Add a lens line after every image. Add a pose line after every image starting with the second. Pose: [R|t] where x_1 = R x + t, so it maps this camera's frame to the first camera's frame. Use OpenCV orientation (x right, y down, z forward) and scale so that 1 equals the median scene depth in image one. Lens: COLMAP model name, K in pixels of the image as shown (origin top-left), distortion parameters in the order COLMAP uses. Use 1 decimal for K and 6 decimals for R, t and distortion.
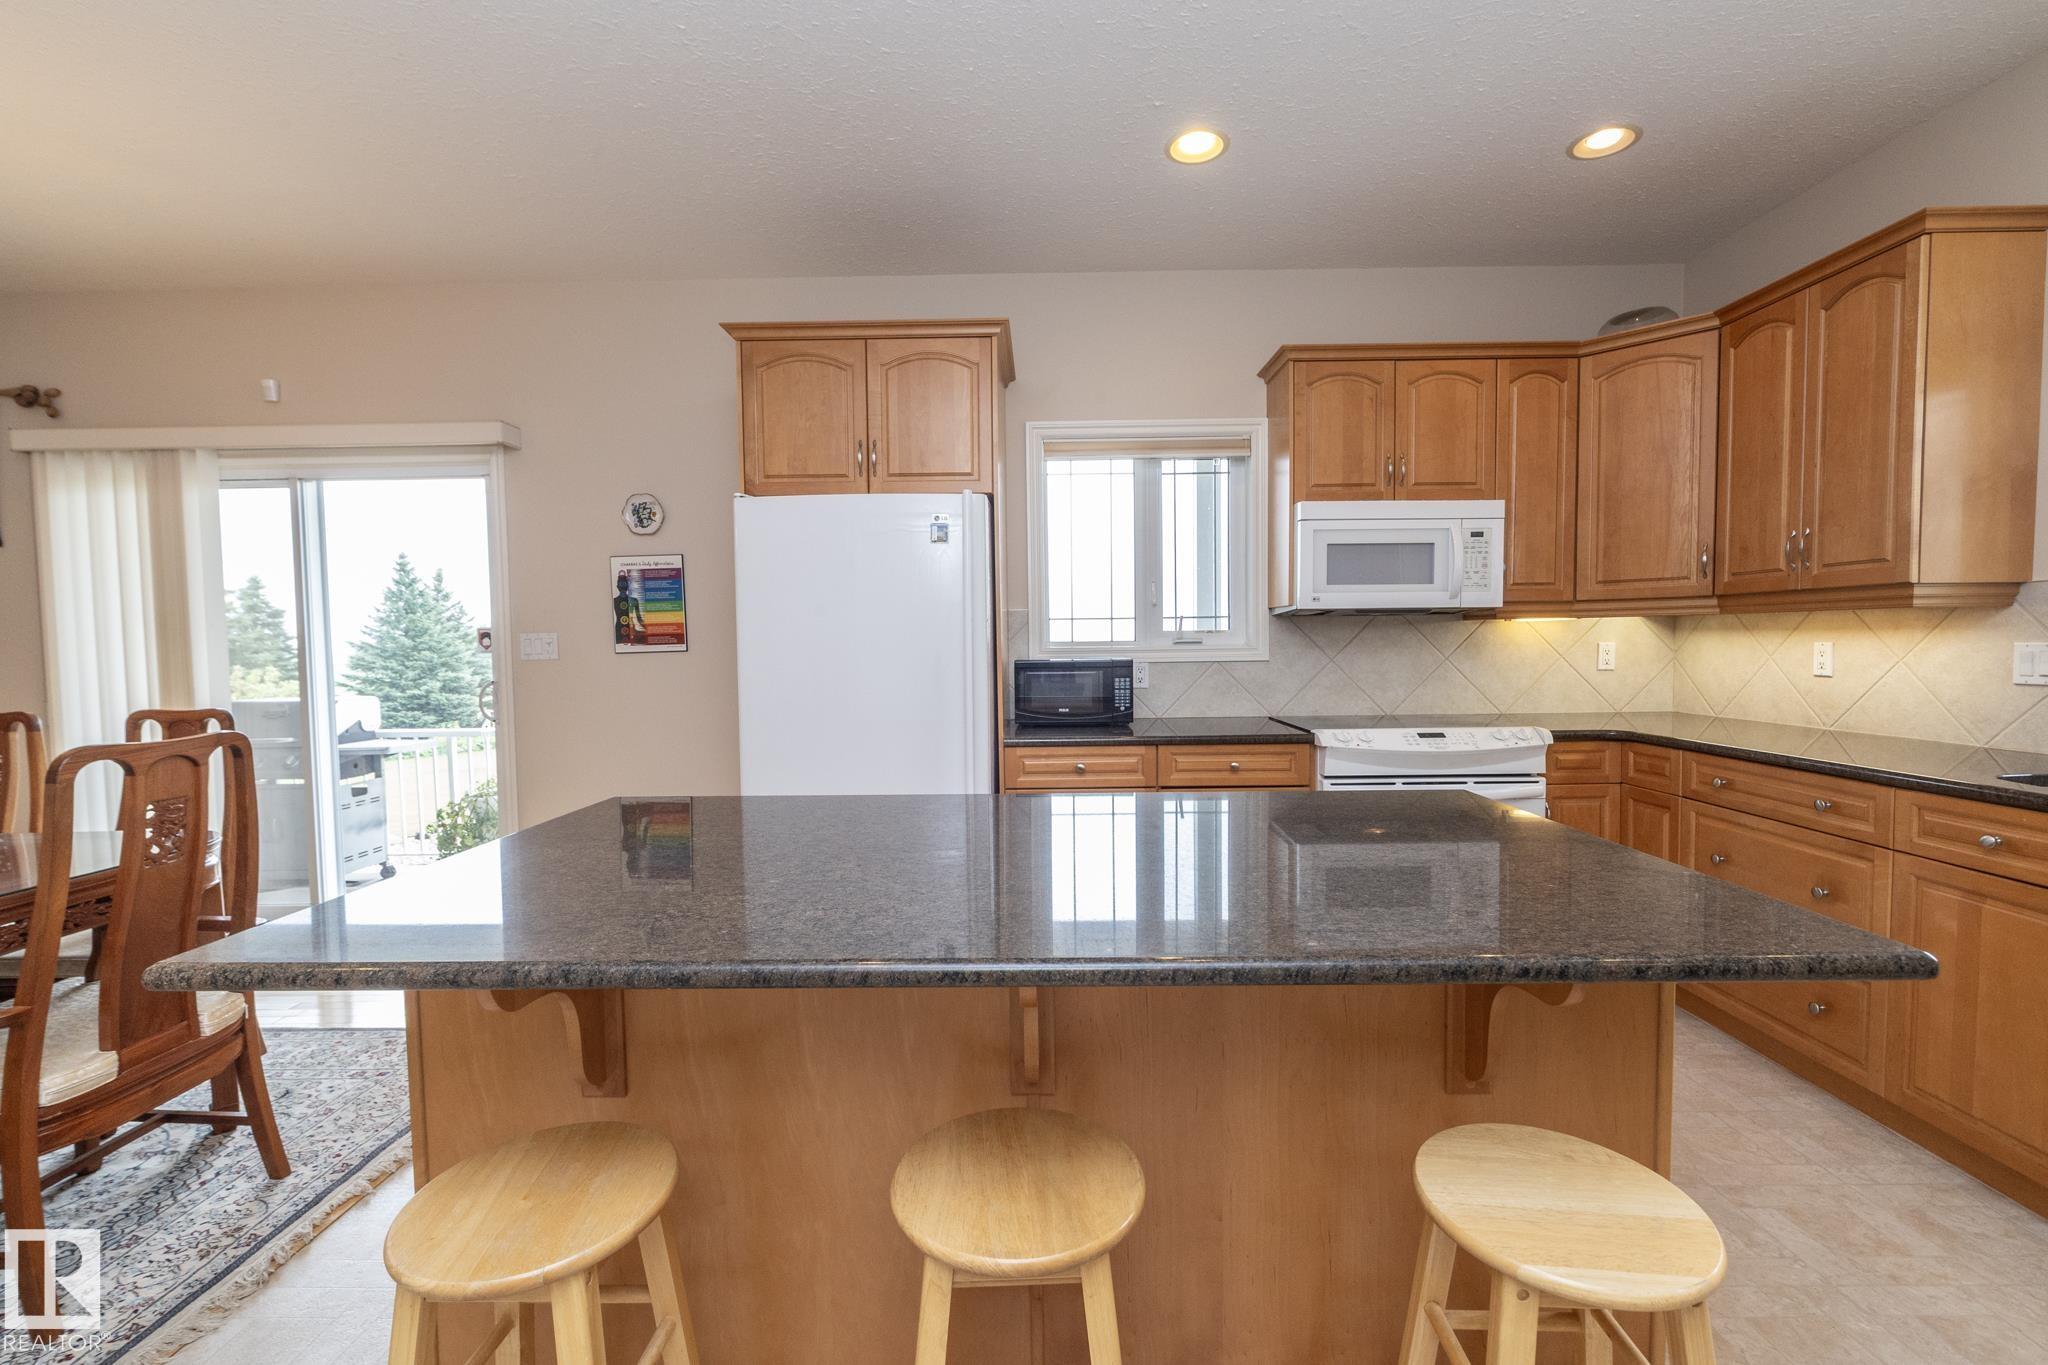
lens RADIAL K [[867.0, 0, 1030.5], [0, 867.0, 686.3], [0, 0, 1]] dist [-0.002886, -0.000355]
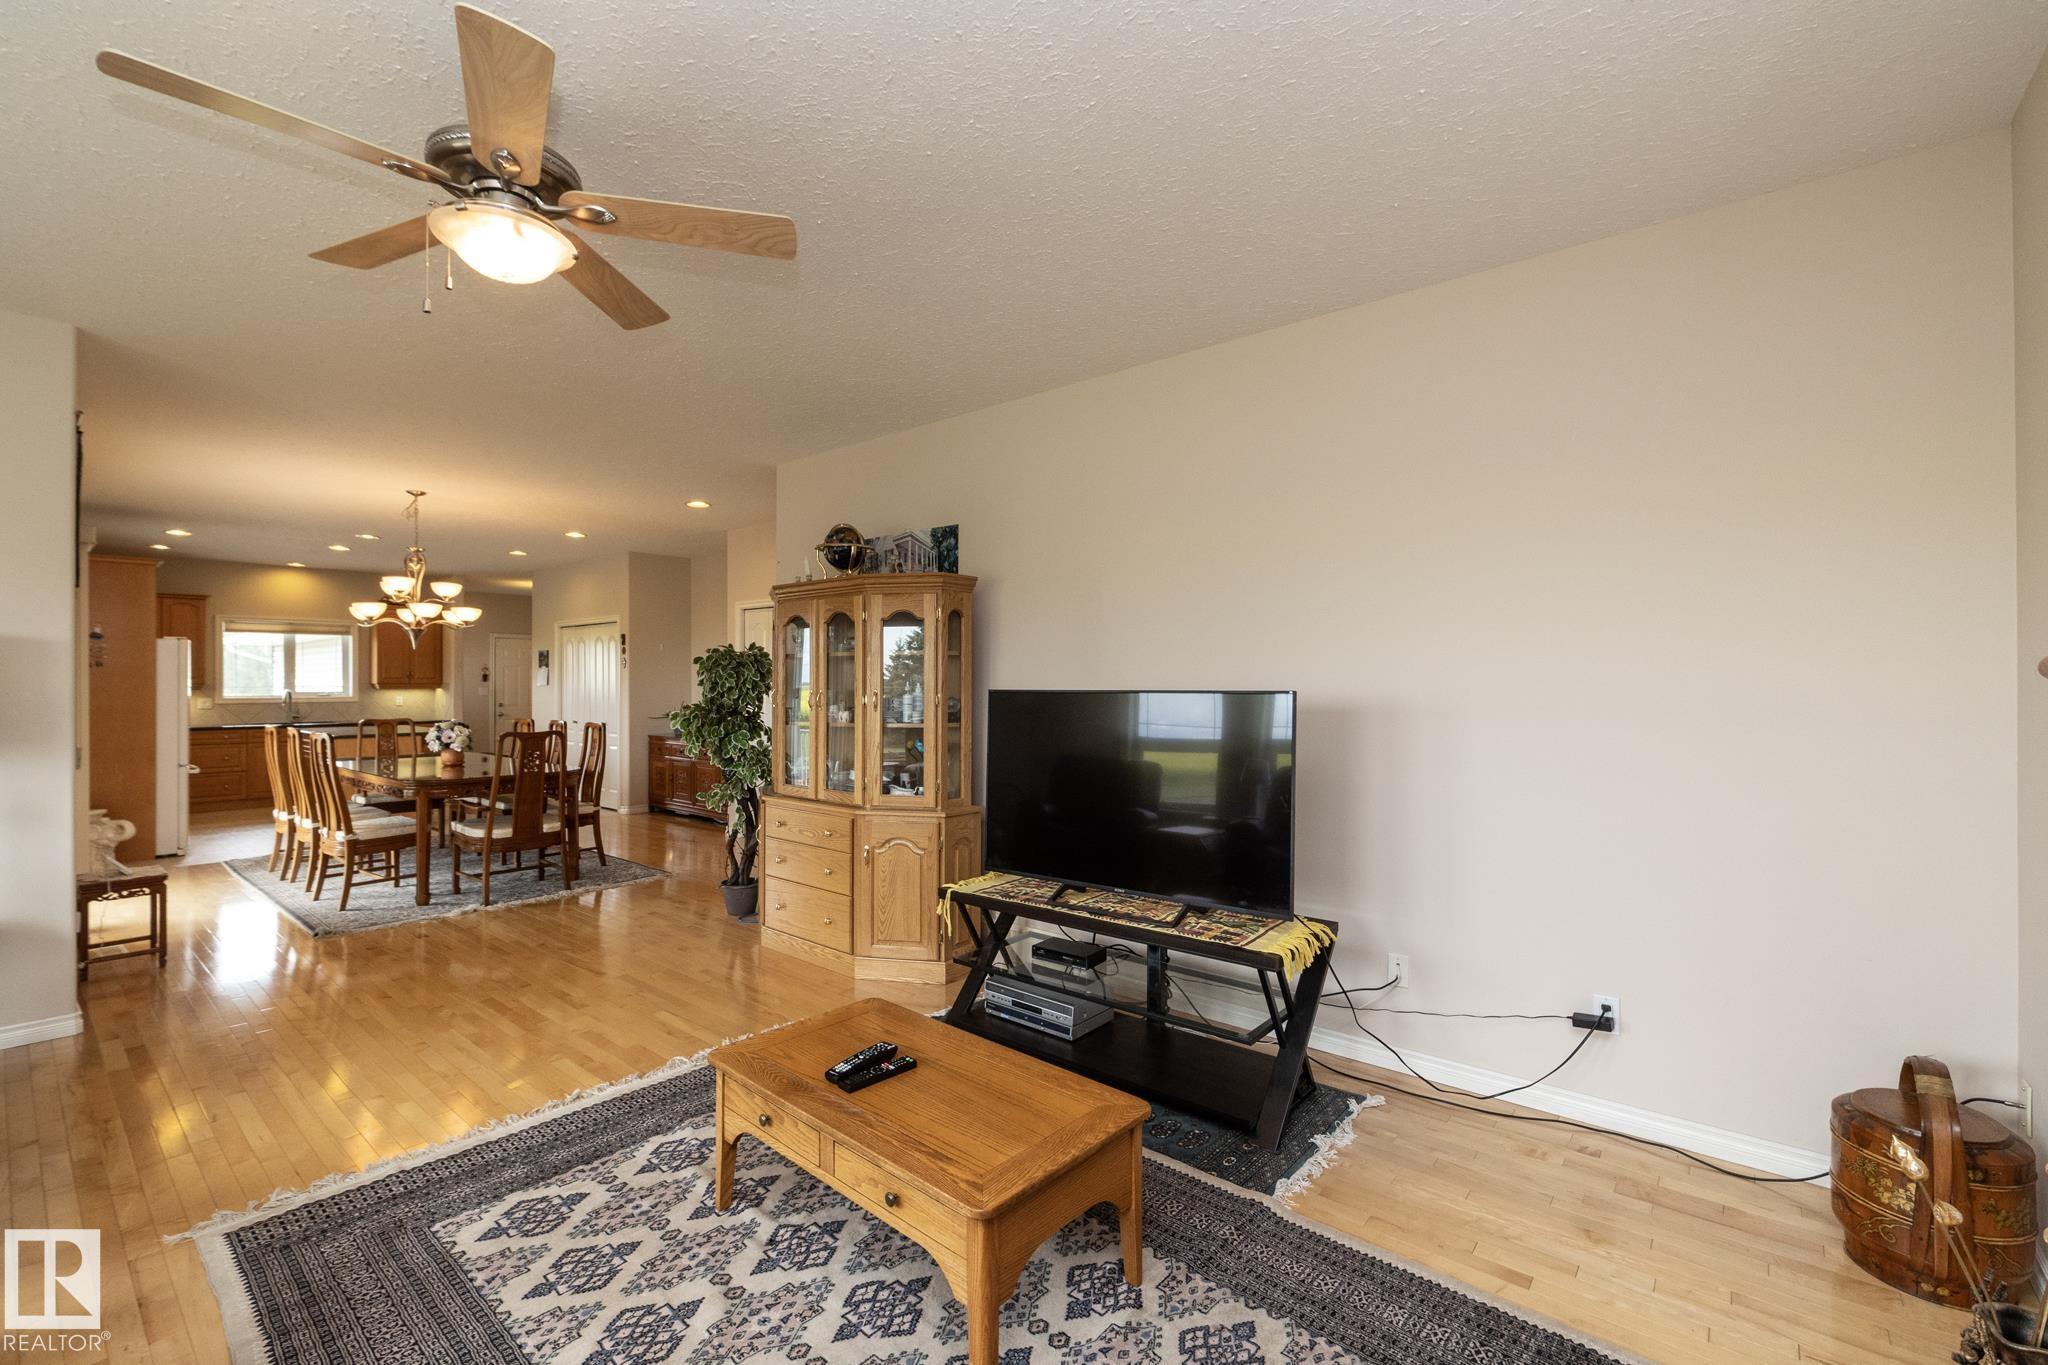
lens RADIAL K [[867.0, 0, 1023.4], [0, 867.0, 678.1], [0, 0, 1]] dist [-0.002886, -0.000355]
pose [[-0.772542, 0.018995, 0.634679, -2.936943], [0.046456, 0.998564, 0.026661, -0.049851], [-0.633261, 0.050081, -0.772316, 1.102325]]
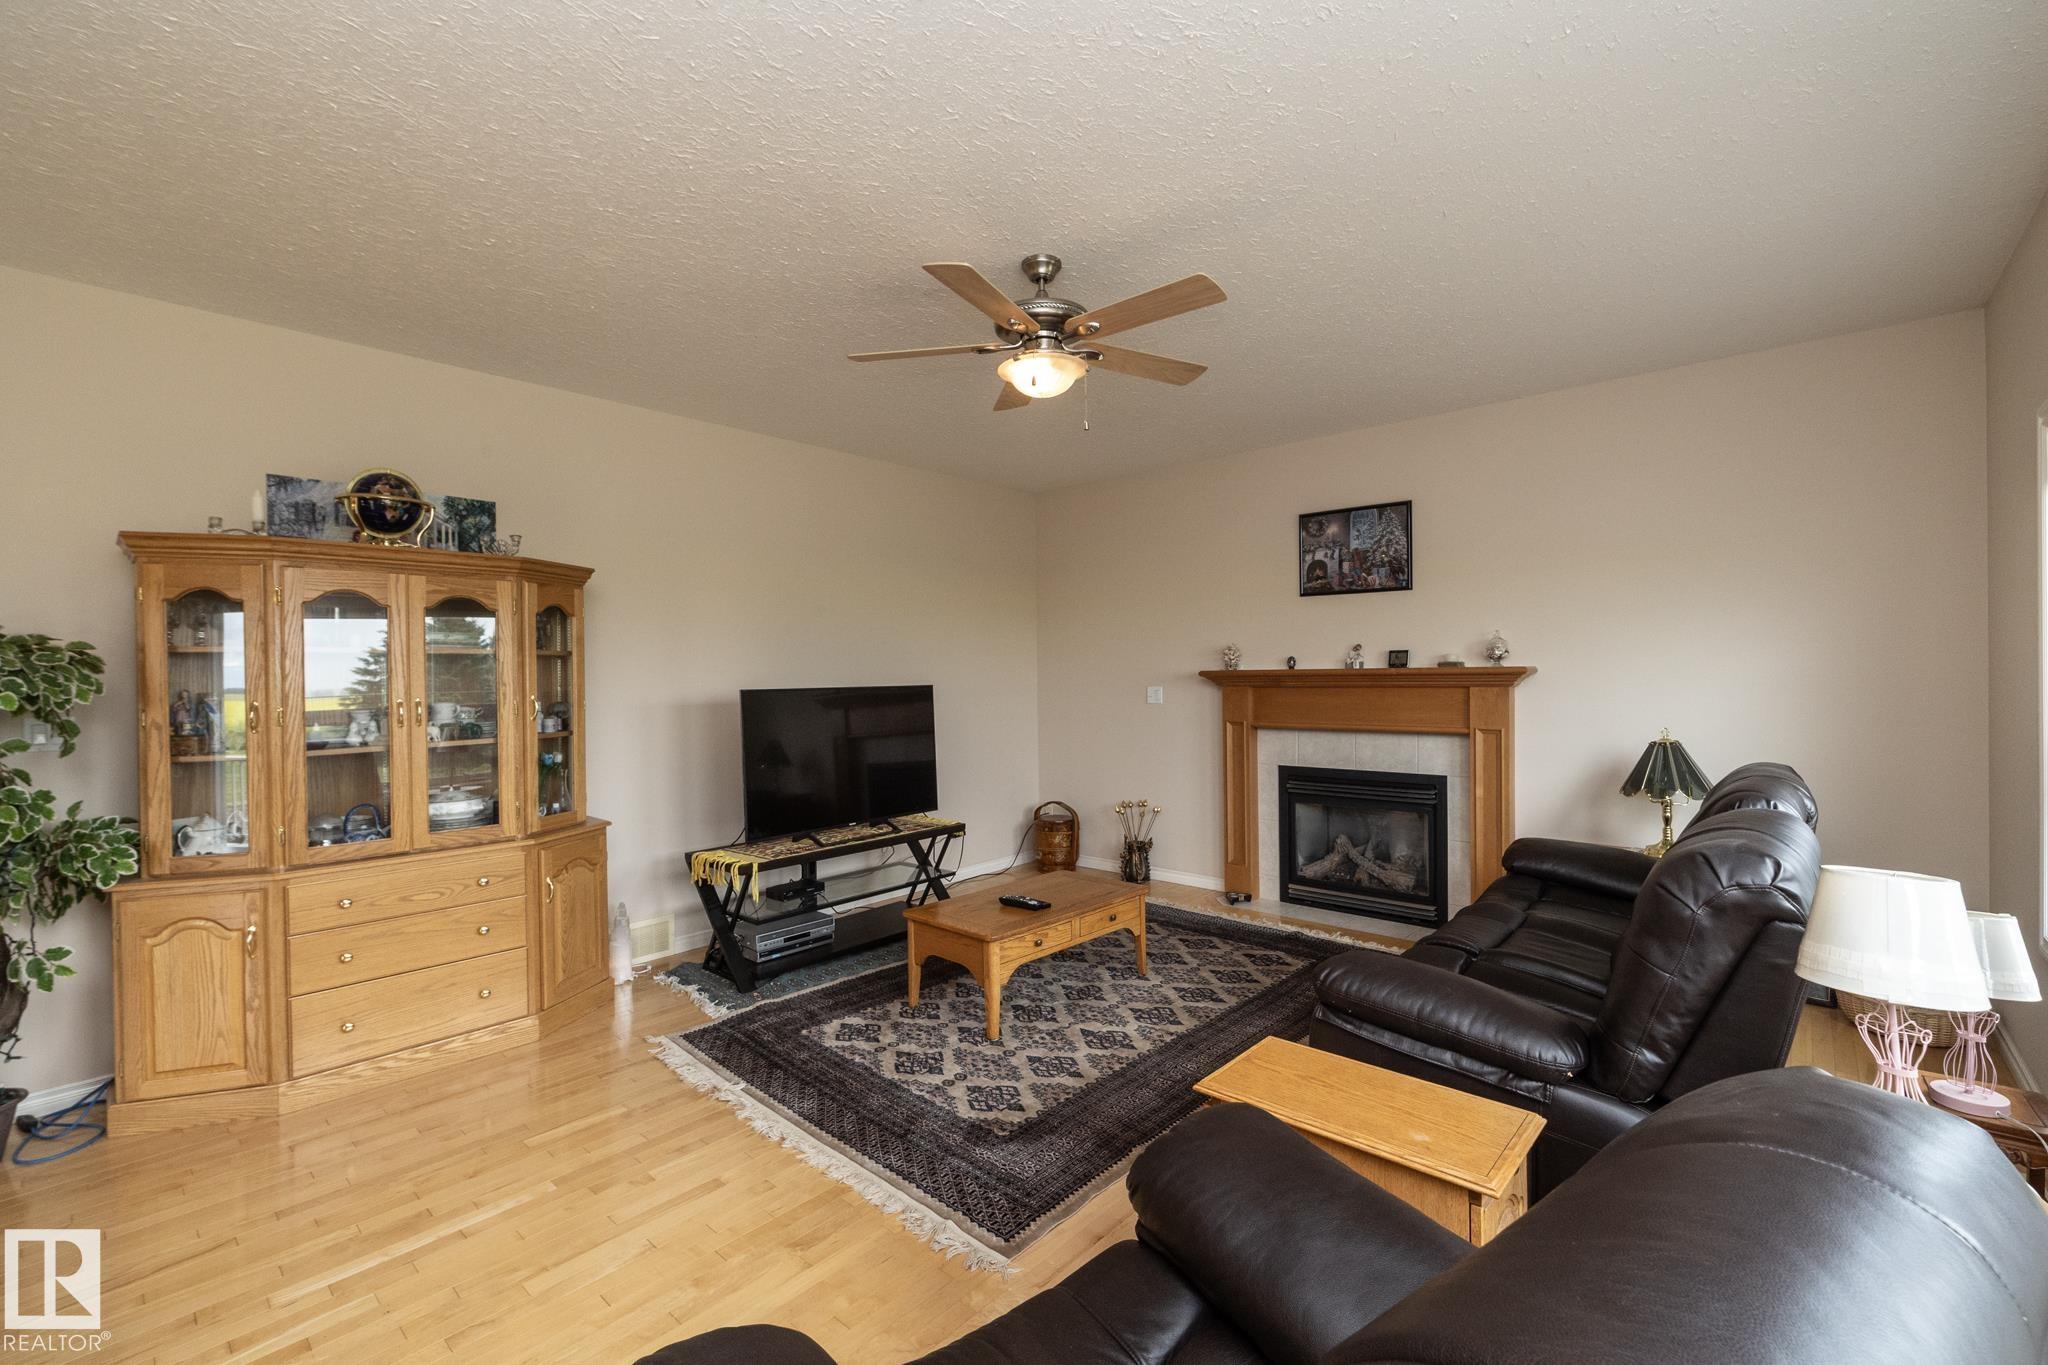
lens RADIAL K [[867.0, 0, 1025.9], [0, 867.0, 680.5], [0, 0, 1]] dist [-0.002886, -0.000355]
pose [[-0.659018, 0.027049, -0.751641, -1.700944], [-0.019703, 0.998389, 0.053203, -0.092040], [0.751869, 0.049871, -0.657423, 1.391892]]
